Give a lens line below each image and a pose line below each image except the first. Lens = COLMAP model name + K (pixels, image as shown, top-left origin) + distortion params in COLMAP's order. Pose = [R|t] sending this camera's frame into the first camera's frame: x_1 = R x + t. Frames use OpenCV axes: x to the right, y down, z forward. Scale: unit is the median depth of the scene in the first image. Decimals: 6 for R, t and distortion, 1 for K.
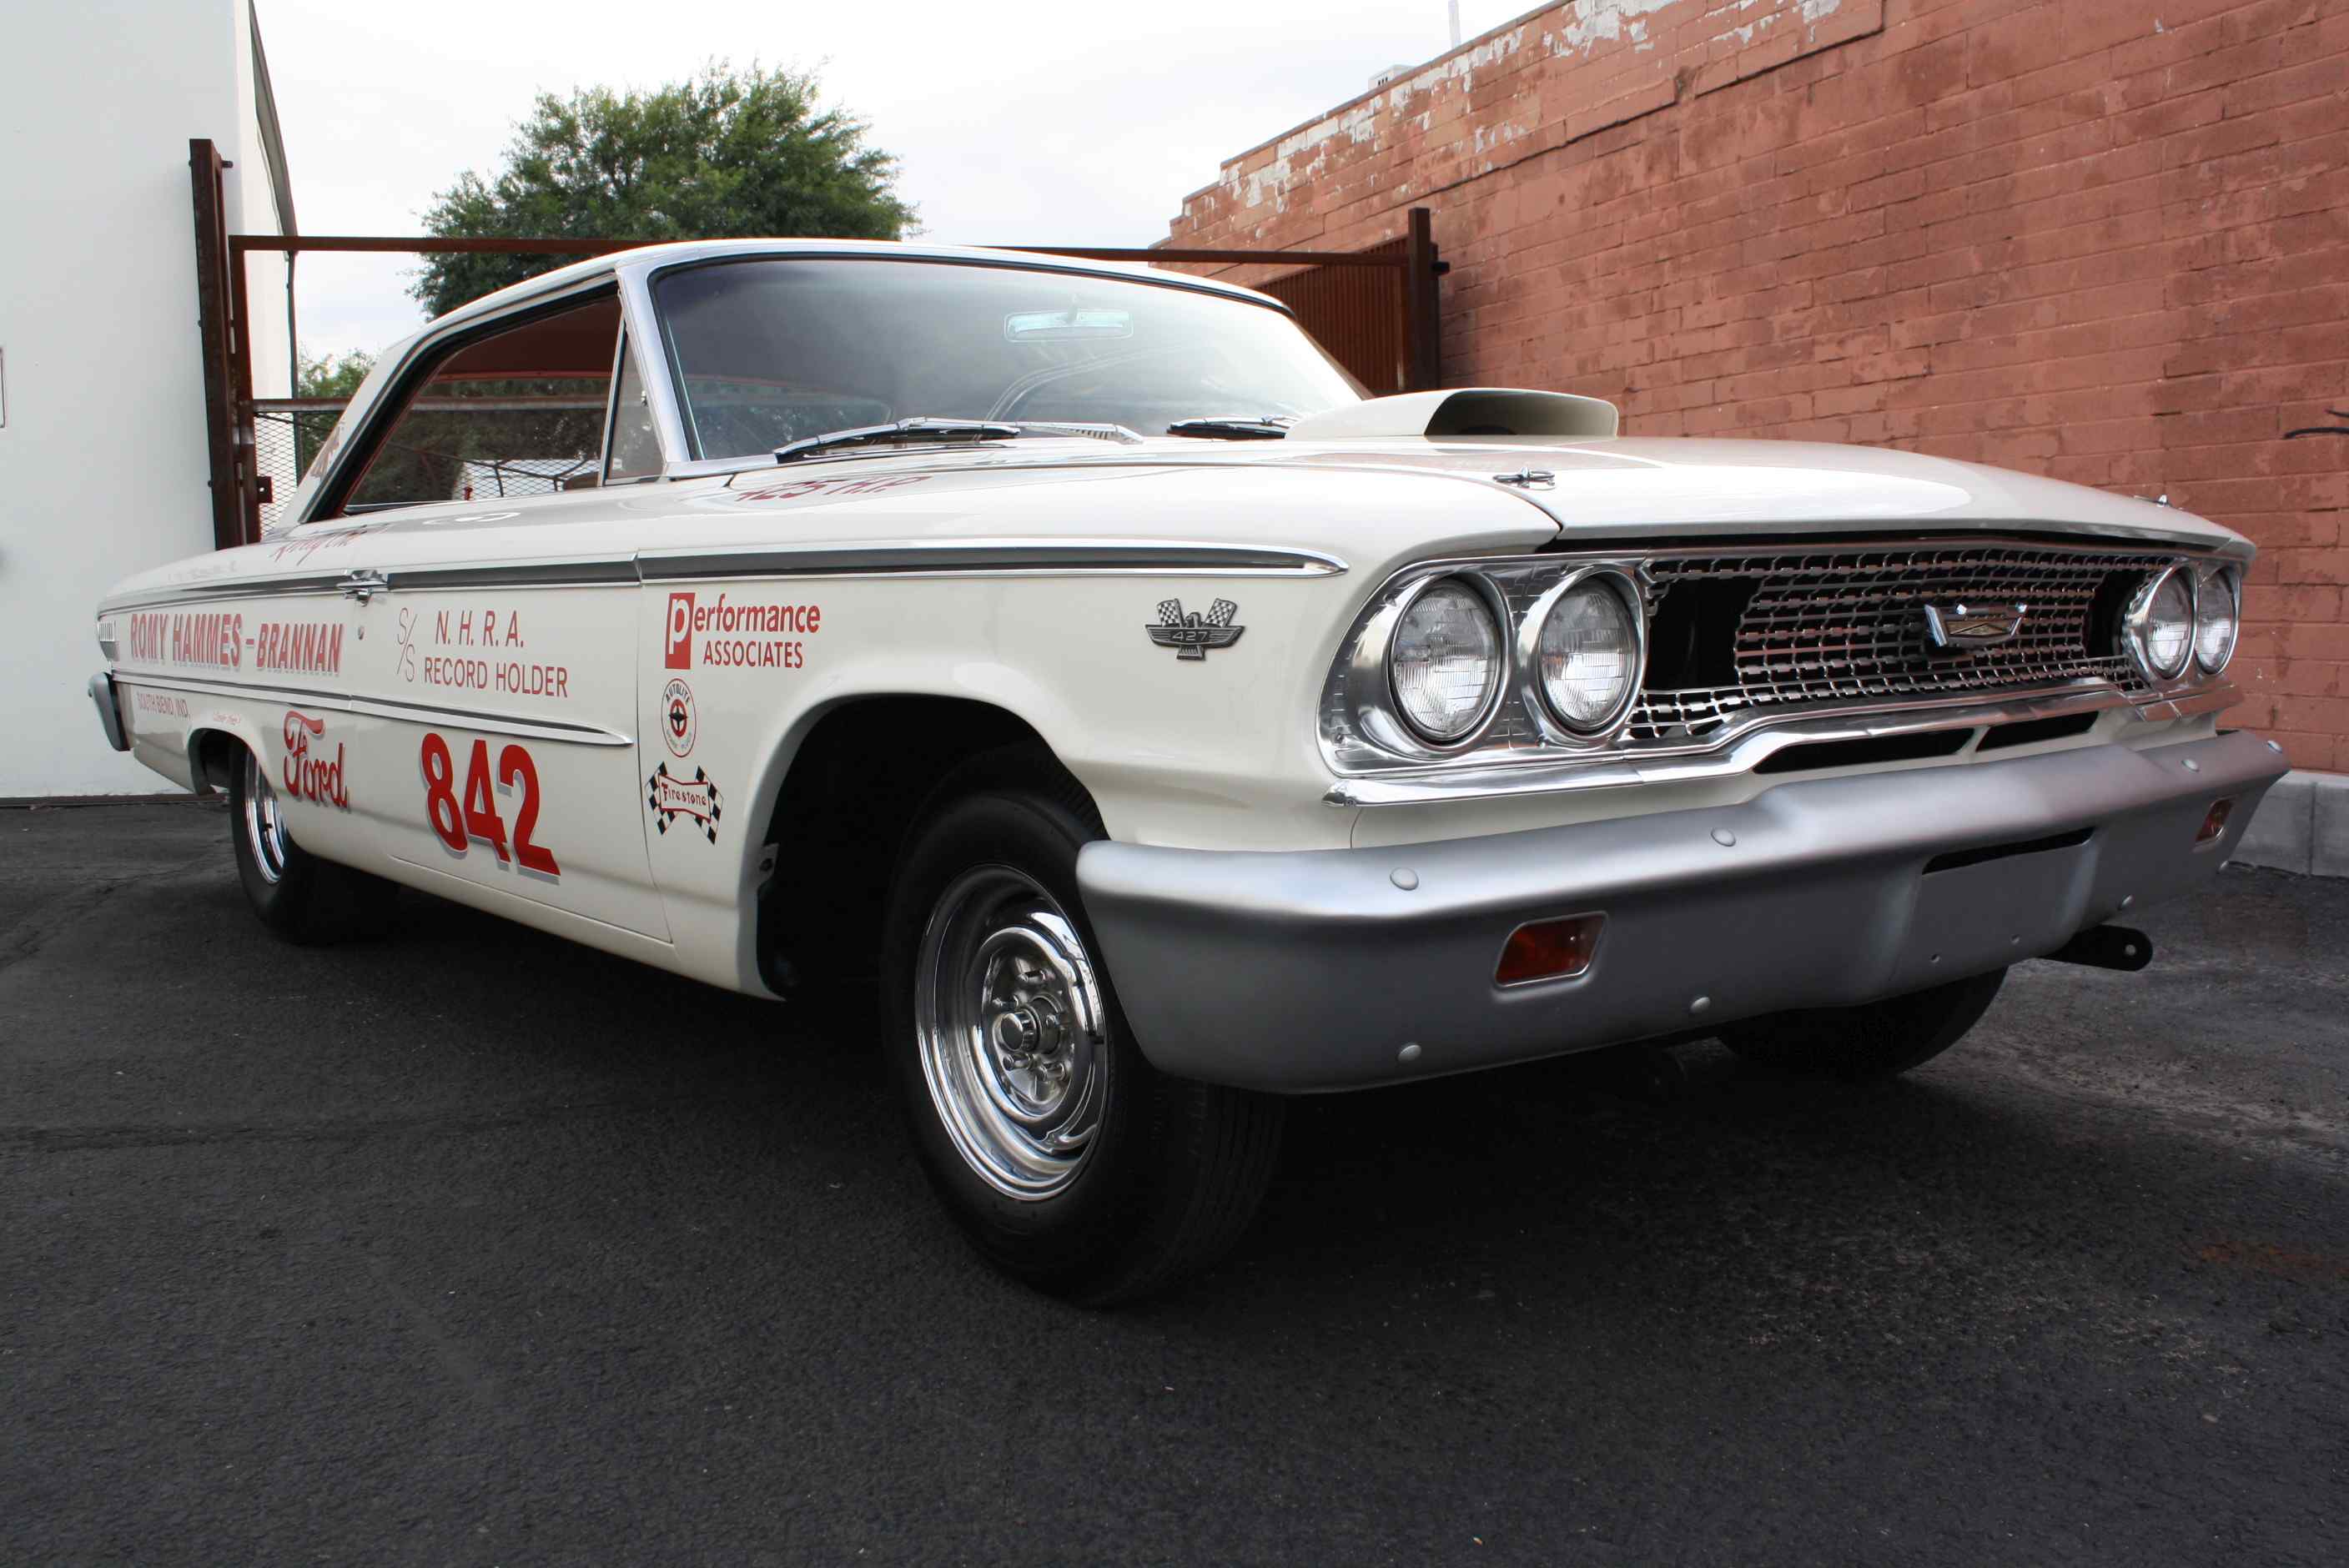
lens RADIAL K [[2057.3, 0, 1207.2], [0, 2057.3, 786.8], [0, 0, 1]] dist [-0.161473, 0.153450]
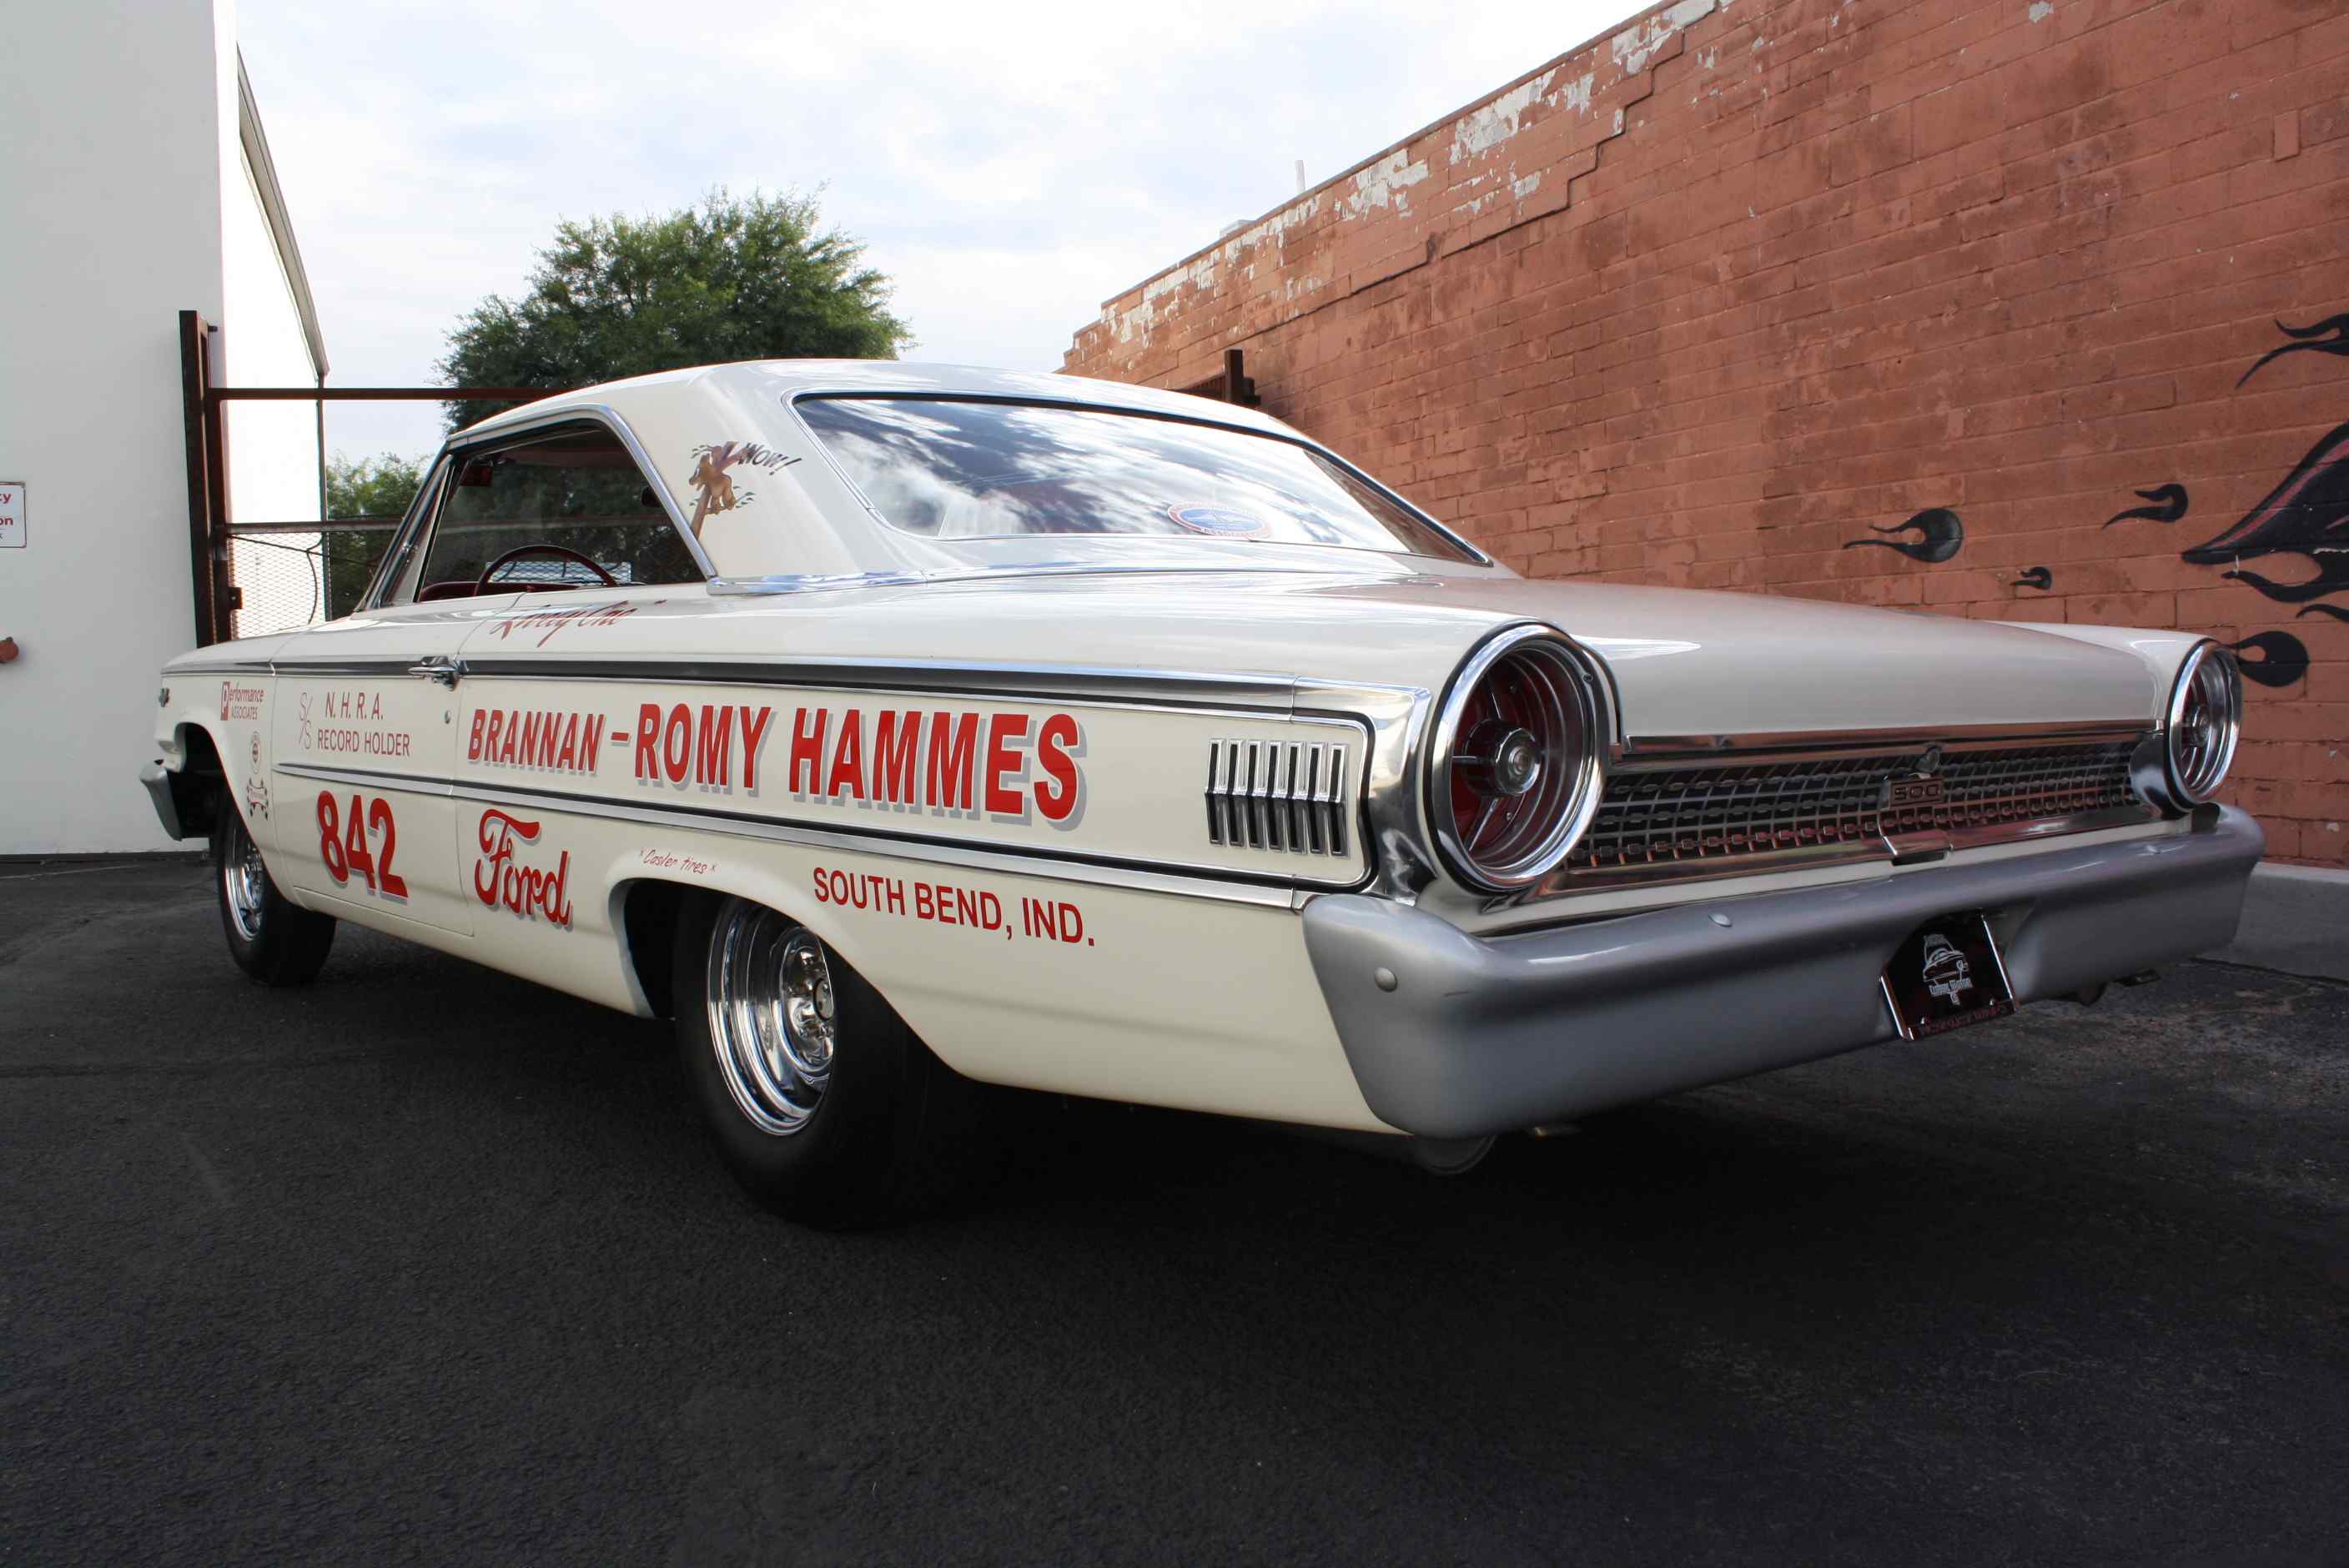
lens RADIAL K [[1985.5, 0, 1192.2], [0, 1985.5, 785.0], [0, 0, 1]] dist [-0.166083, 0.149857]
pose [[0.999884, -0.003184, -0.014895, 0.141868], [0.002557, 0.999119, -0.041888, 0.016125], [0.015016, 0.041845, 0.999011, -0.170724]]
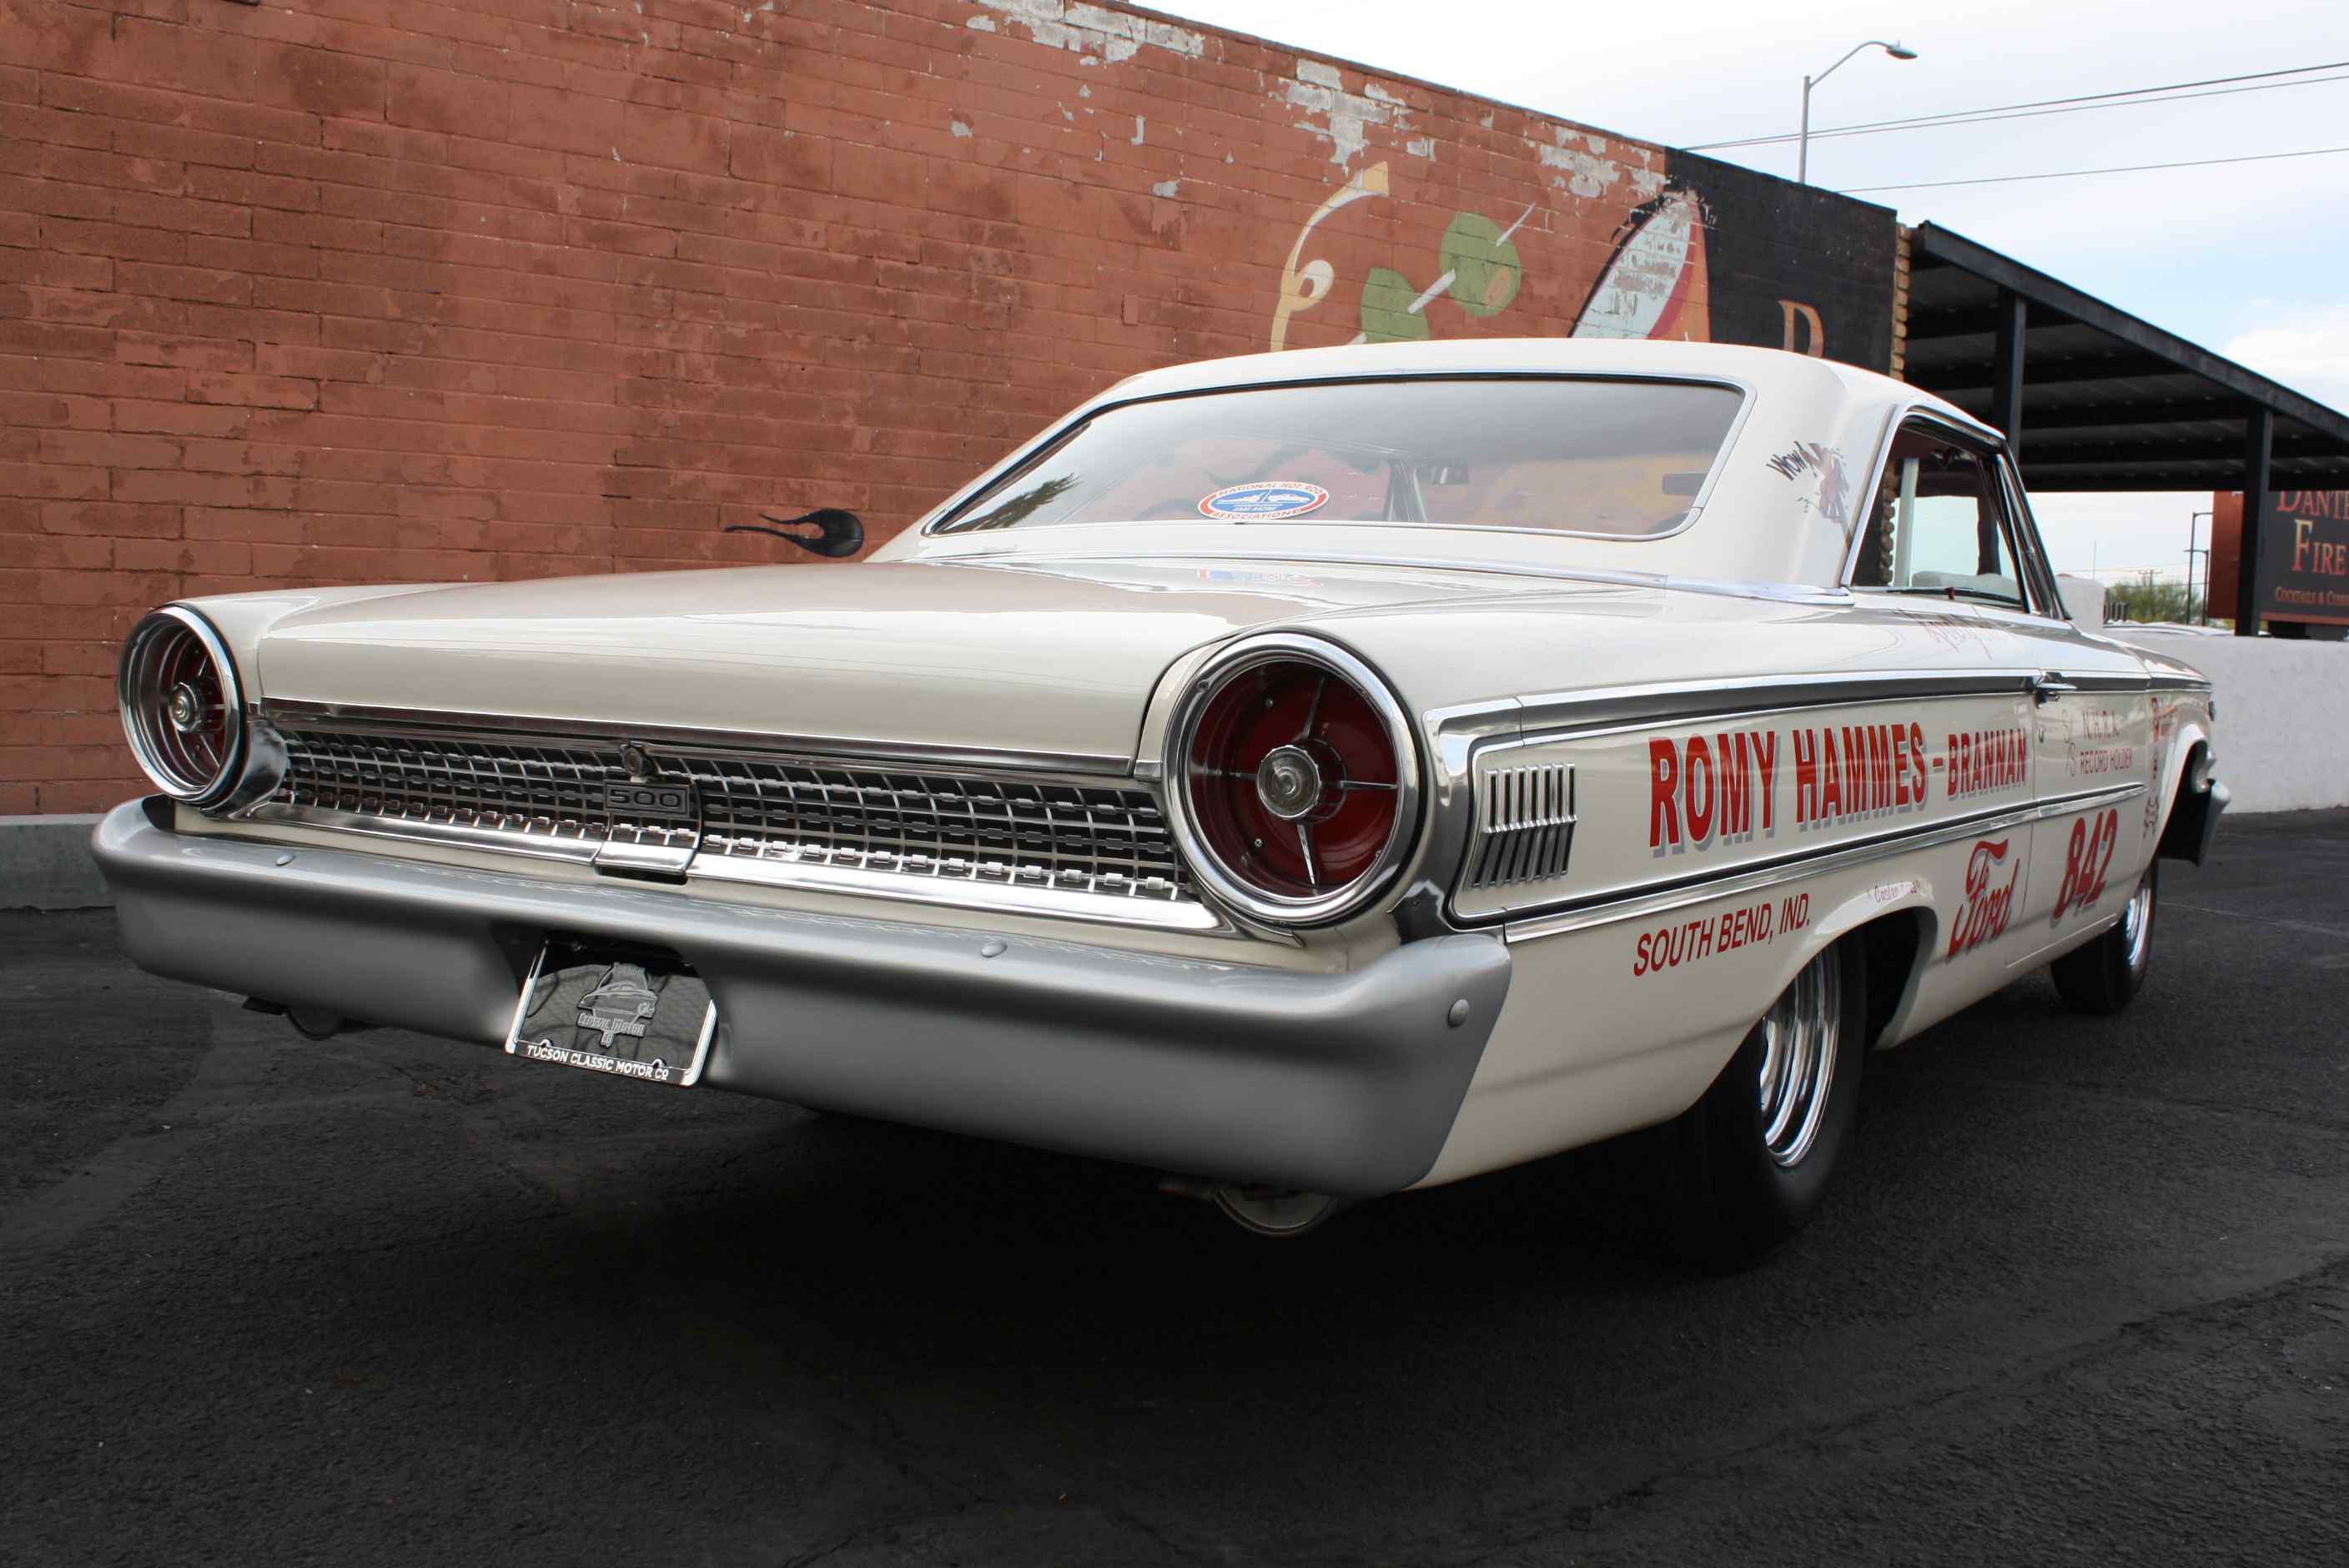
lens RADIAL K [[2282.1, 0, 1205.9], [0, 2282.1, 787.8], [0, 0, 1]] dist [-0.142036, 0.150262]
pose [[-0.311929, -0.057934, 0.948337, -0.799920], [0.068653, 0.994156, 0.083314, -0.099763], [-0.947622, 0.091094, -0.306129, 1.023537]]
